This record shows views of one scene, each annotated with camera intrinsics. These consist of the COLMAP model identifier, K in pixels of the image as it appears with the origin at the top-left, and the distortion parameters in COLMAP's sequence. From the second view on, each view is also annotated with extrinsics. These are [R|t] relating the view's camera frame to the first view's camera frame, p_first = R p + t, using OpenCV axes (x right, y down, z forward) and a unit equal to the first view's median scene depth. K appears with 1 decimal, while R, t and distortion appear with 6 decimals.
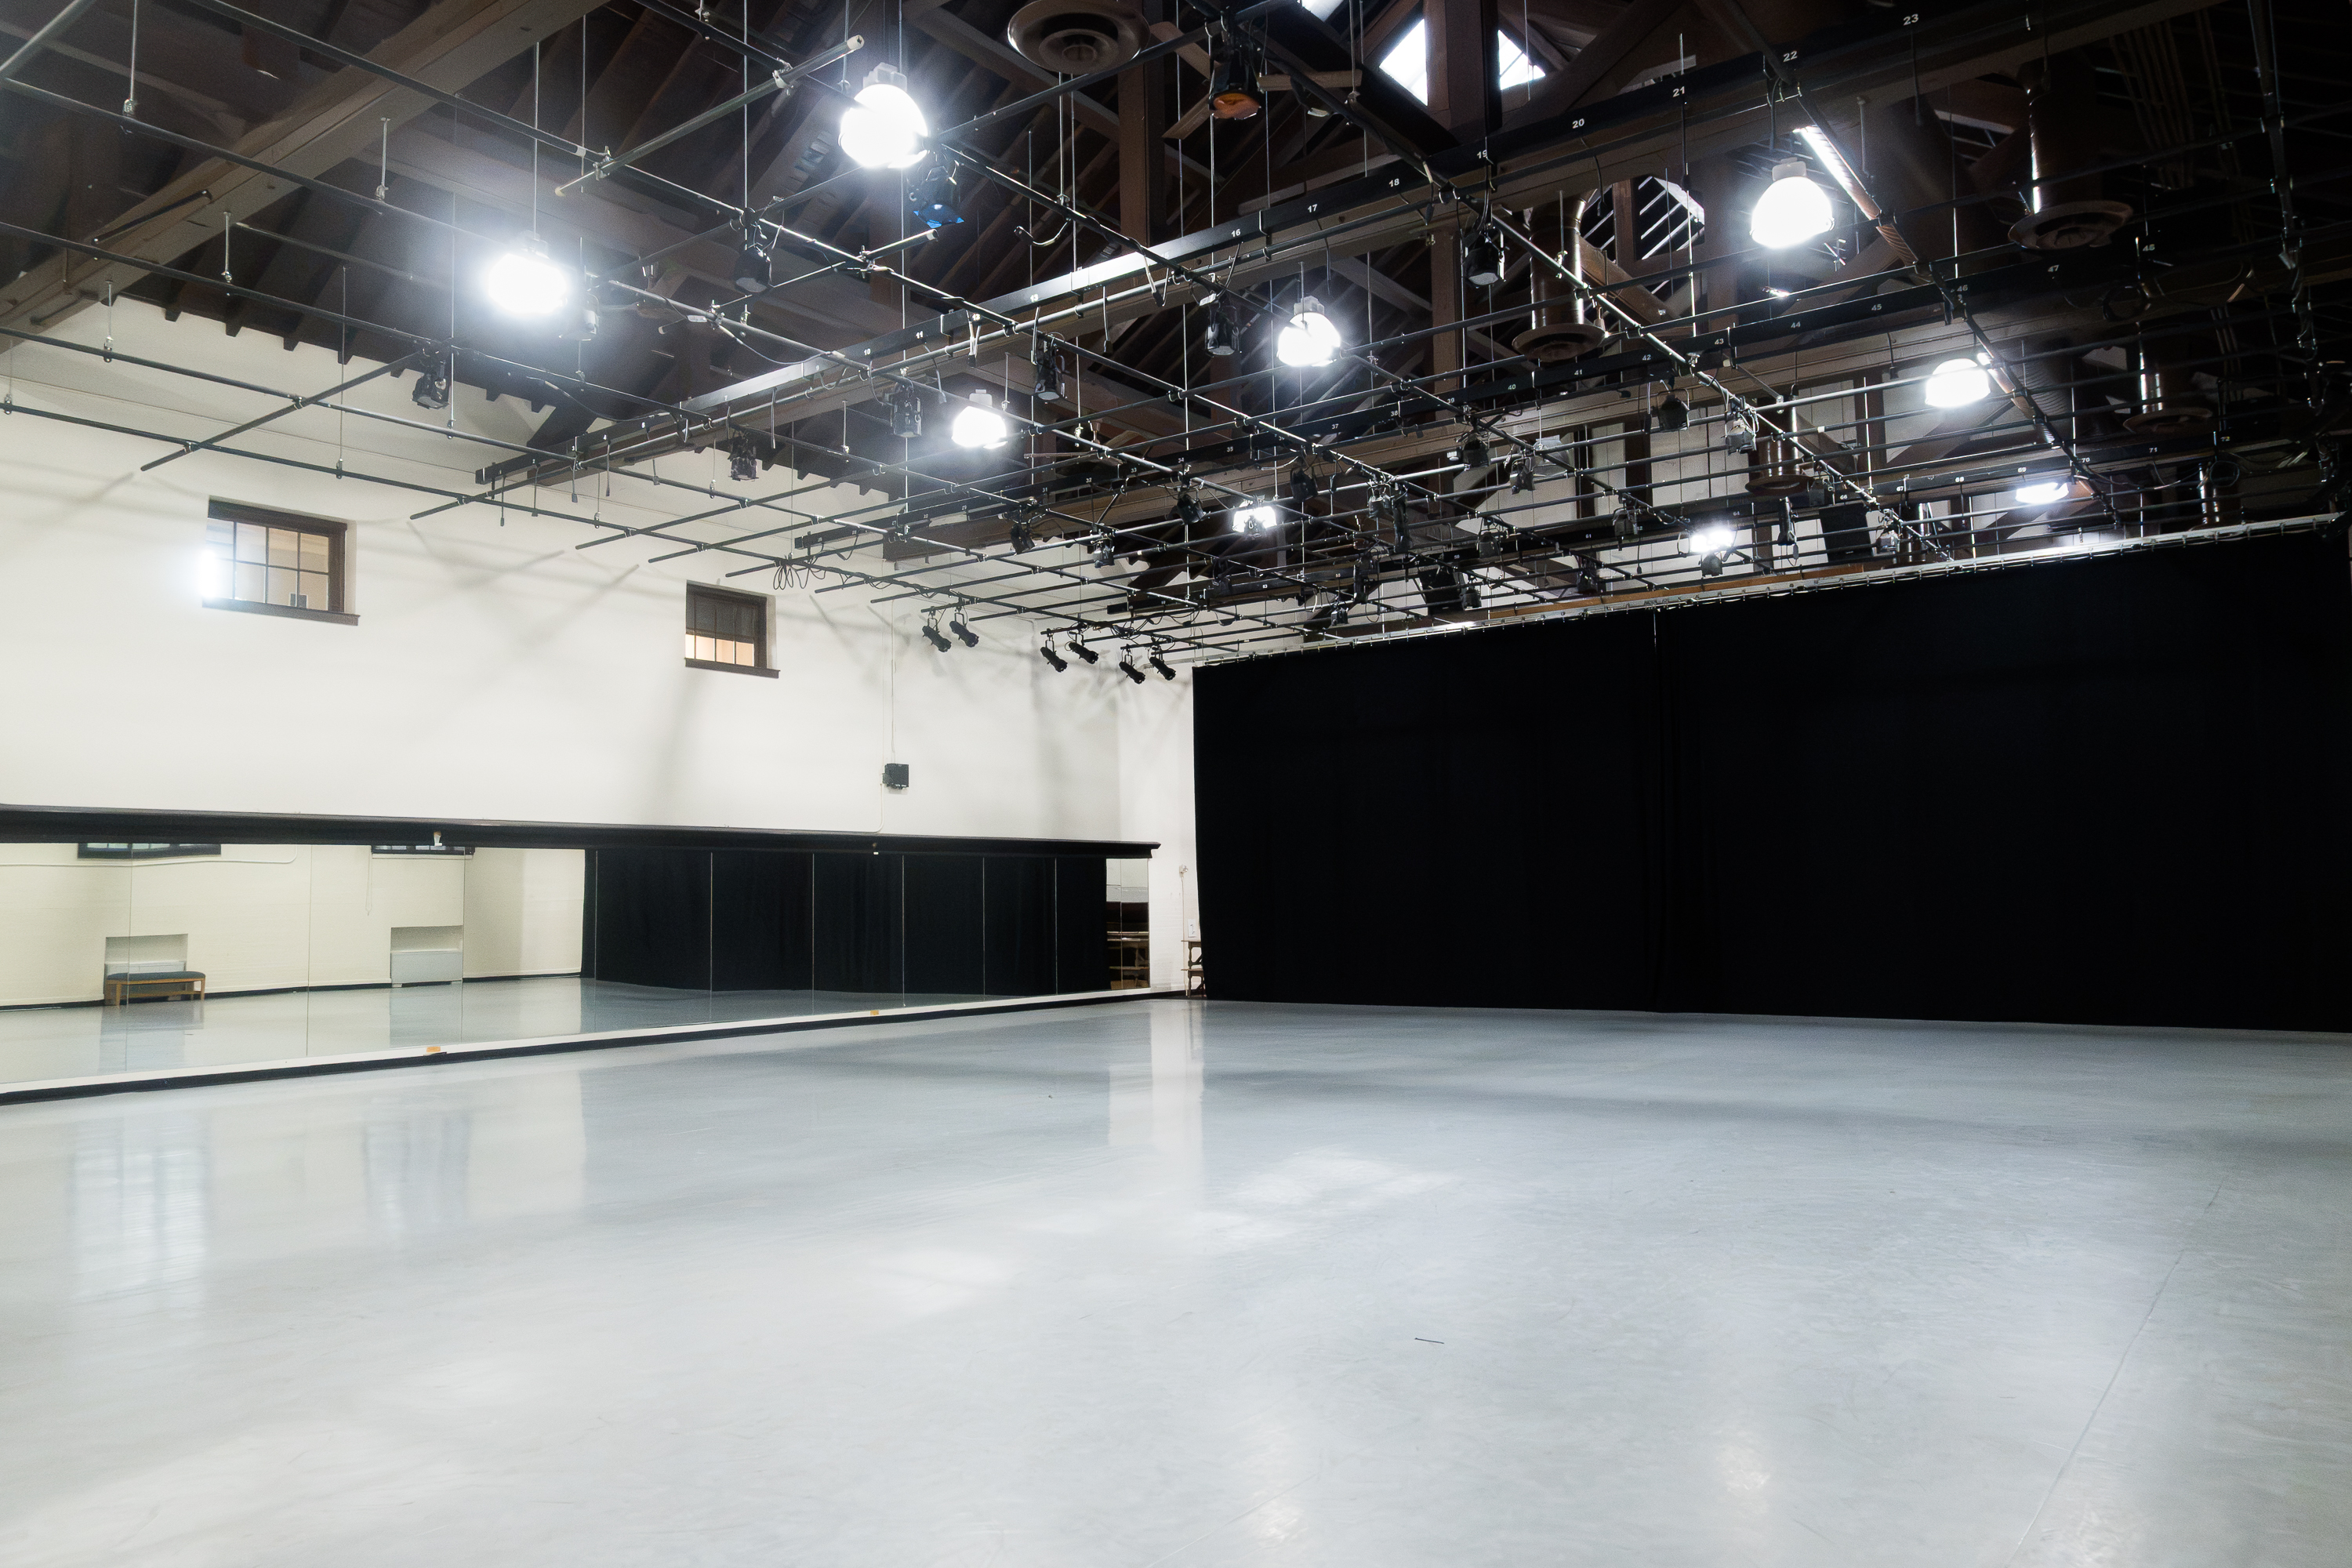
lens RADIAL K [[1621.8, 0, 1176.0], [0, 1621.8, 784.0], [0, 0, 1]] dist [0.003553, -0.001301]
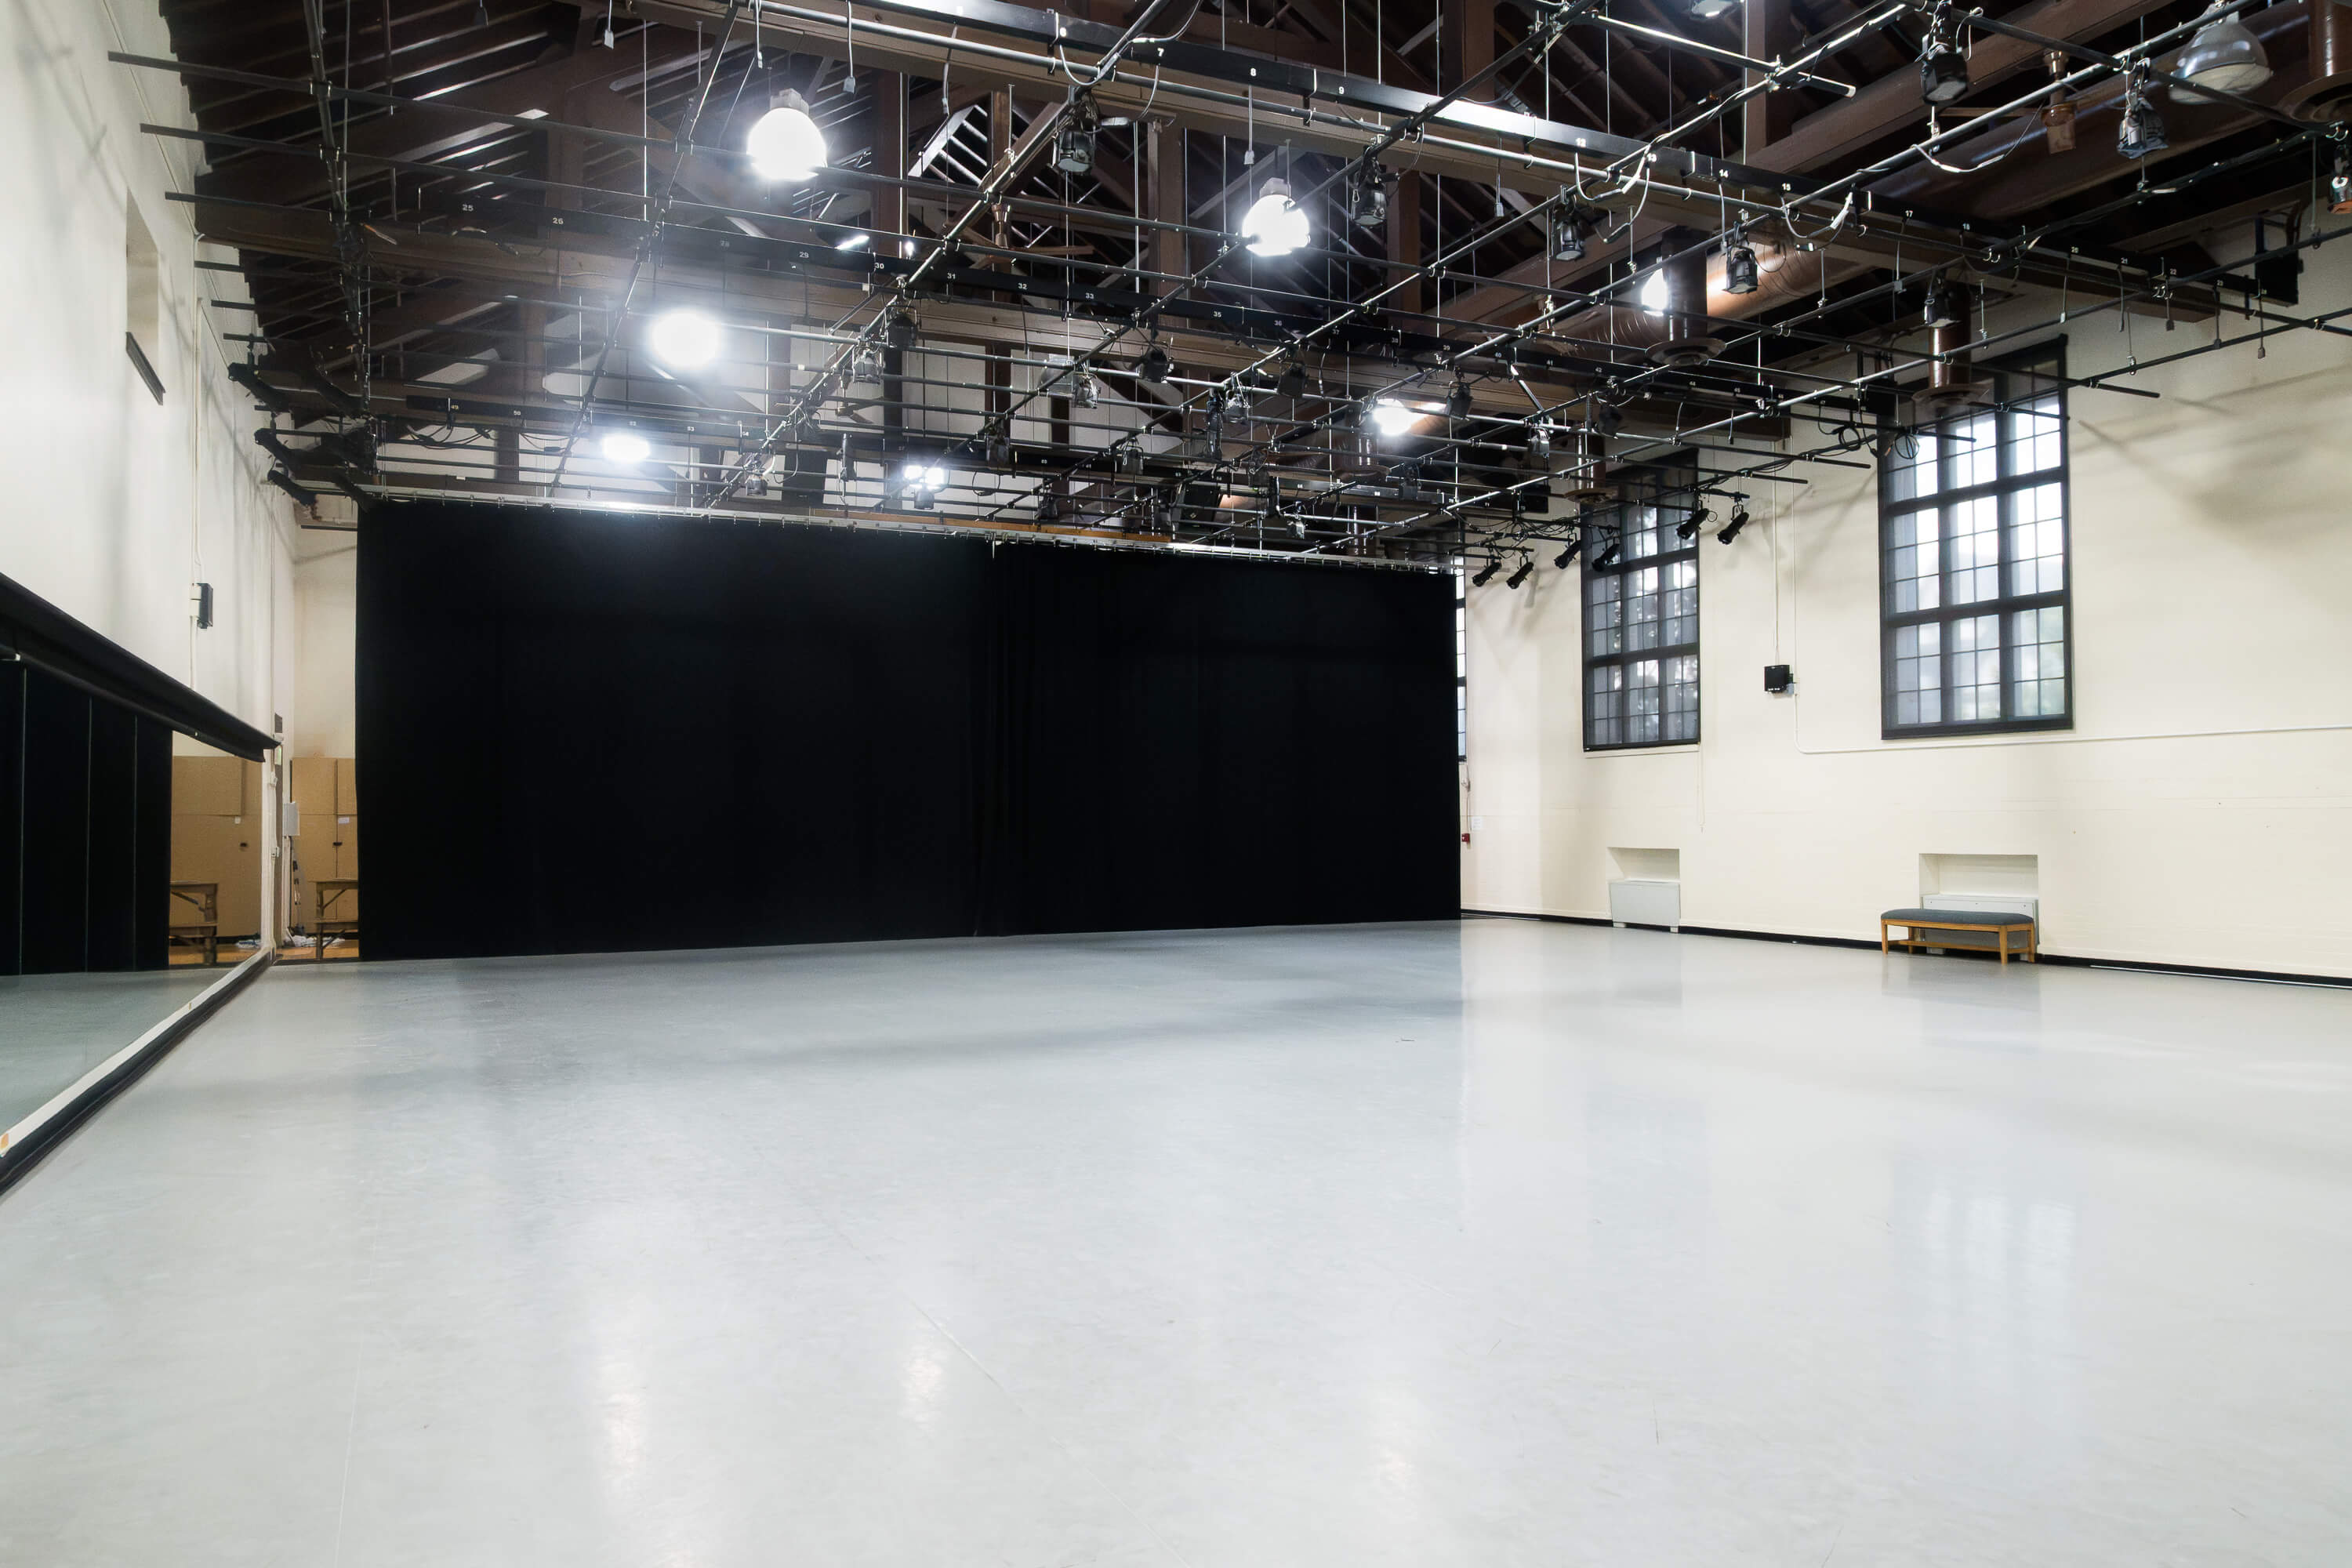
lens RADIAL K [[1621.8, 0, 1176.0], [0, 1621.8, 784.0], [0, 0, 1]] dist [0.003553, -0.001301]
pose [[0.480581, 0.036427, 0.876193, -0.585036], [-0.071468, 0.997440, -0.002269, 0.041876], [-0.874033, -0.061529, 0.481954, 0.455276]]
